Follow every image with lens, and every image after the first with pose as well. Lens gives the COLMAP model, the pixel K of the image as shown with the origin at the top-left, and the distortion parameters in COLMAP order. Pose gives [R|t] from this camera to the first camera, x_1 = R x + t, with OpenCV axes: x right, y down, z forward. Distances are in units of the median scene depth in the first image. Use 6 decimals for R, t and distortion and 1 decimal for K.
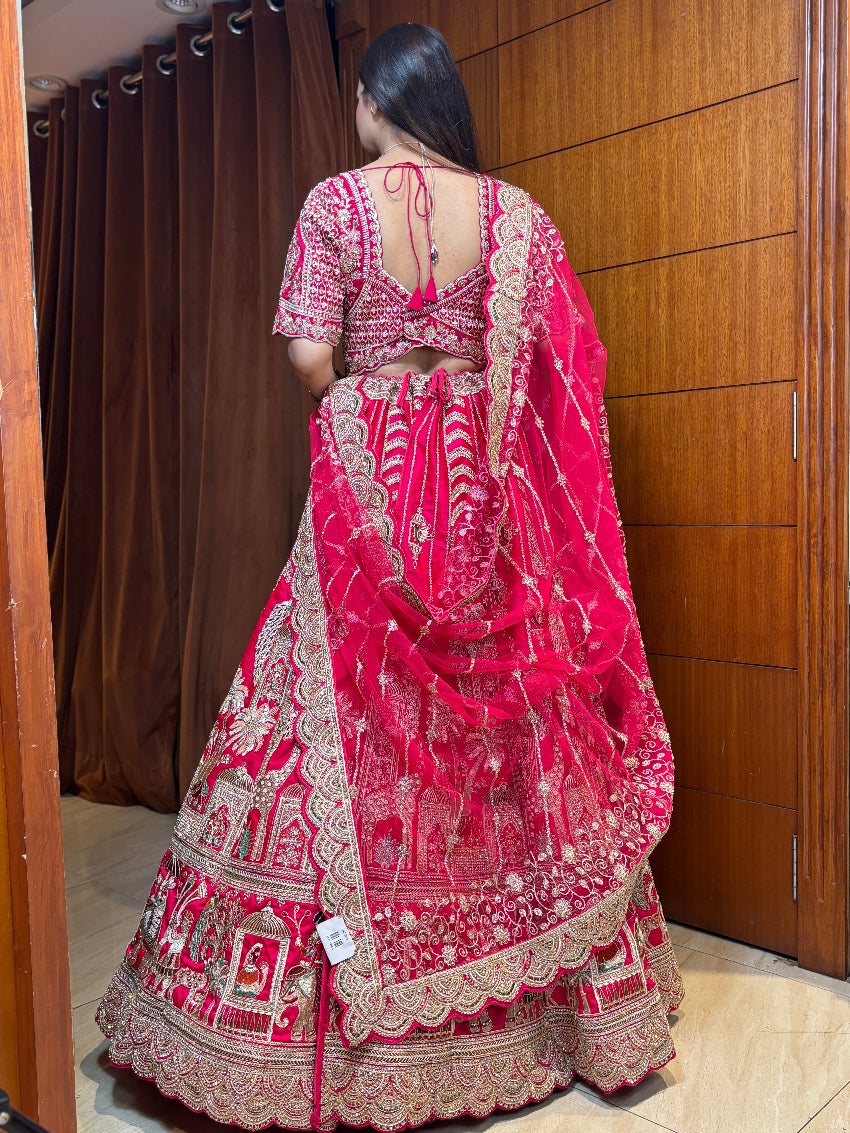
lens RADIAL K [[1133.1, 0, 424.6], [0, 1133.1, 557.1], [0, 0, 1]] dist [0.025228, 0.000000]
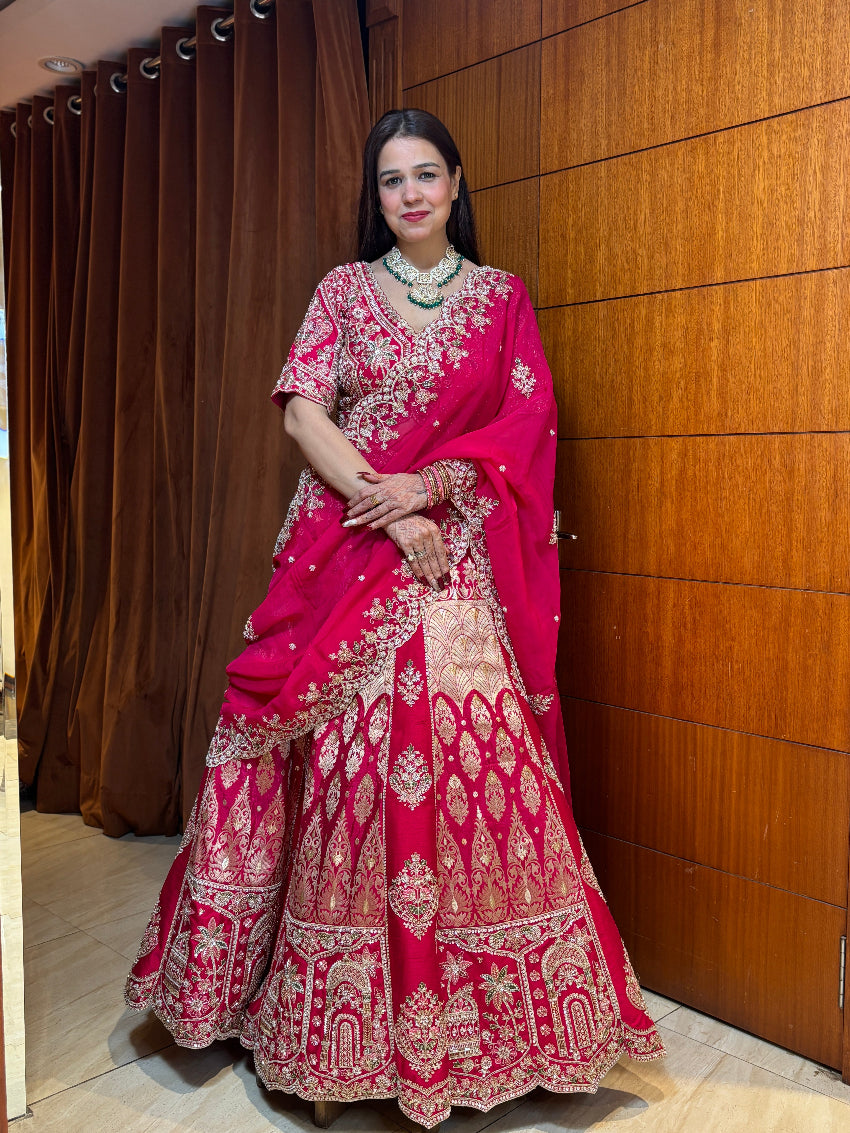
lens RADIAL K [[1133.1, 0, 424.5], [0, 1133.1, 562.1], [0, 0, 1]] dist [0.025228, 0.000000]
pose [[0.999102, 0.029574, -0.030336, 0.013256], [-0.028794, 0.999251, 0.025840, -0.064324], [0.031077, -0.024943, 0.999206, 0.096380]]
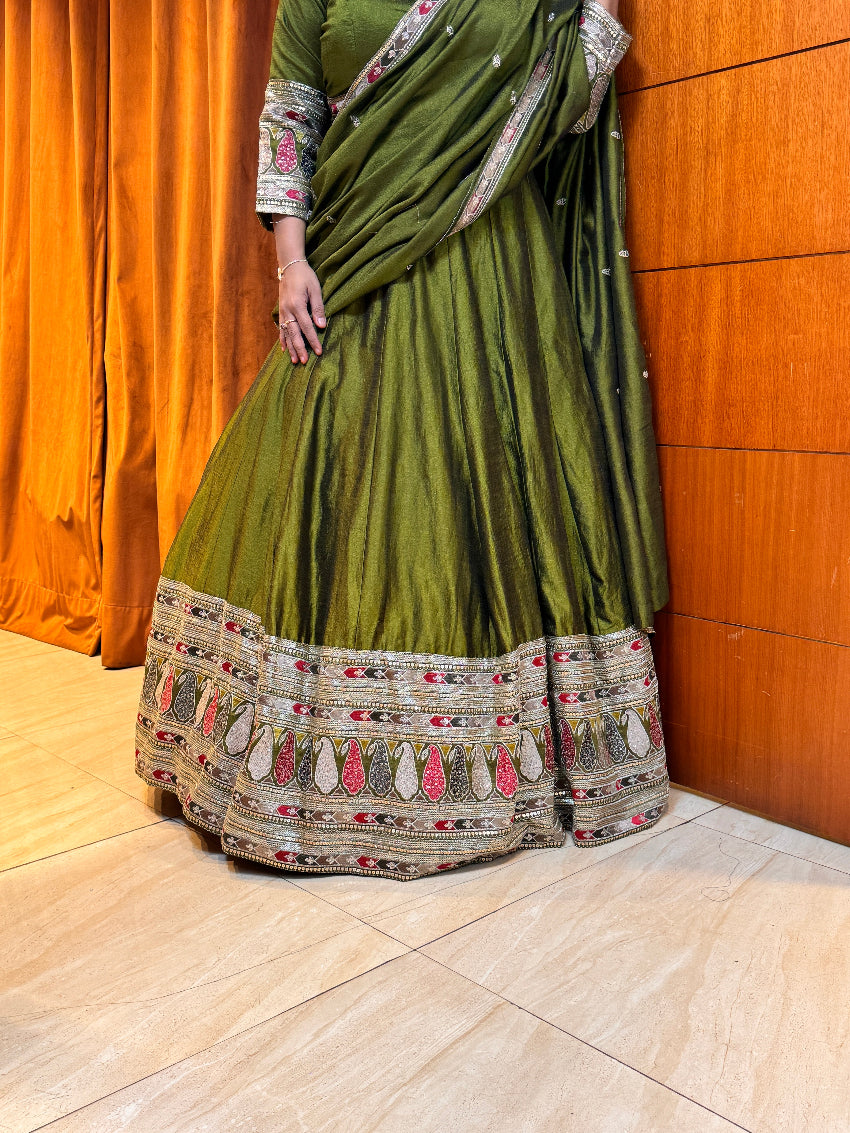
lens RADIAL K [[1133.1, 0, 421.0], [0, 1133.1, 580.9], [0, 0, 1]] dist [0.025228, 0.000000]
pose [[0.997295, 0.024166, -0.069421, 0.057506], [-0.015804, 0.992821, 0.118565, 0.093460], [0.071788, -0.117147, 0.990517, 0.289934]]
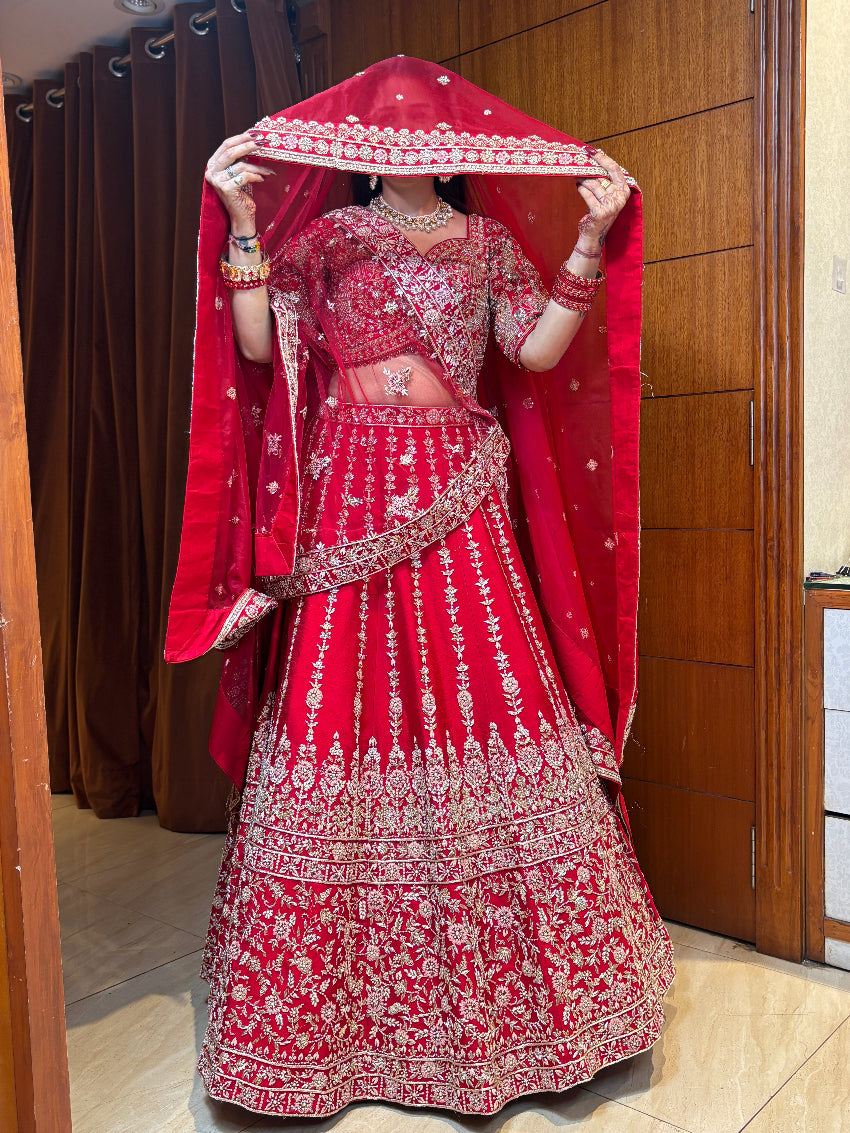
lens RADIAL K [[1133.1, 0, 424.6], [0, 1133.1, 563.4], [0, 0, 1]] dist [0.025228, 0.000000]
pose [[0.999001, -0.008982, 0.043771, -0.018147], [0.008231, 0.999816, 0.017309, -0.016735], [-0.043918, -0.016931, 0.998892, -0.022935]]
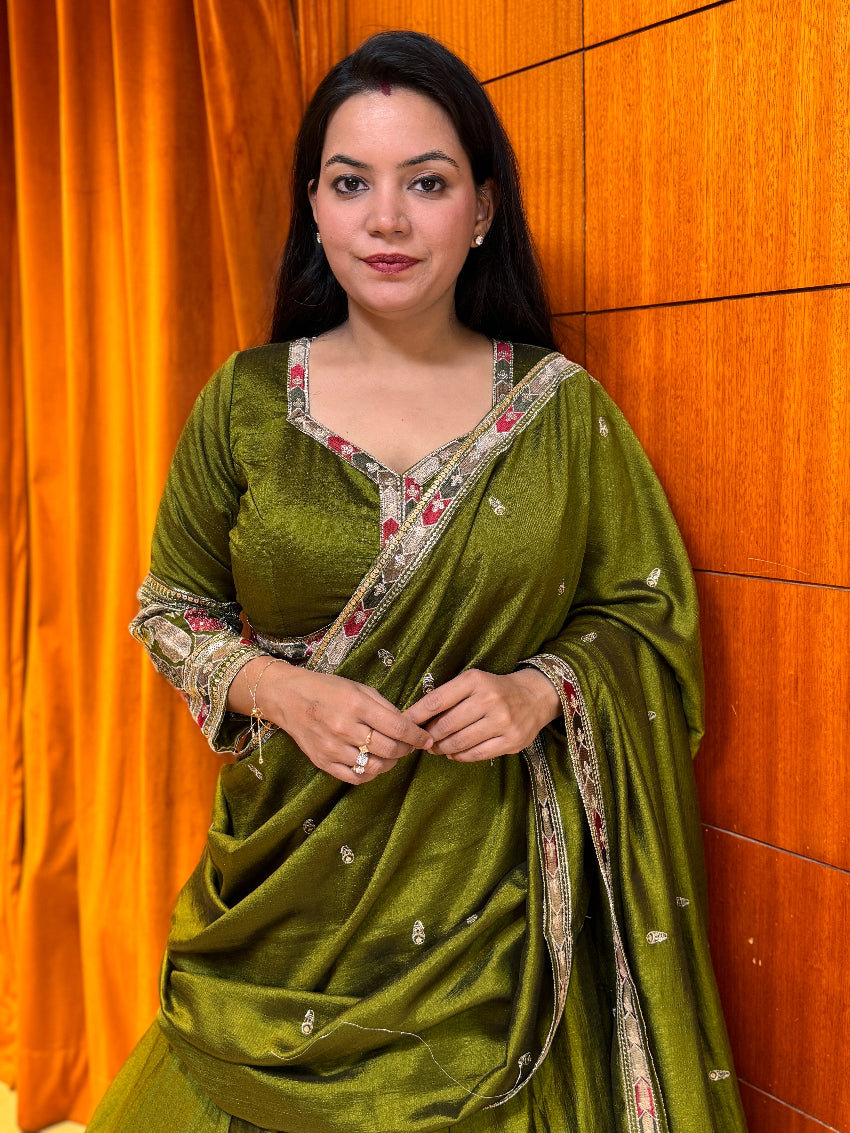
lens RADIAL K [[1133.1, 0, 420.4], [0, 1133.1, 529.3], [0, 0, 1]] dist [0.025228, 0.000000]
pose [[0.993289, 0.007098, -0.115438, 0.065378], [0.001332, 0.997347, 0.072781, -0.214479], [0.115648, -0.072446, 0.990645, 0.611727]]
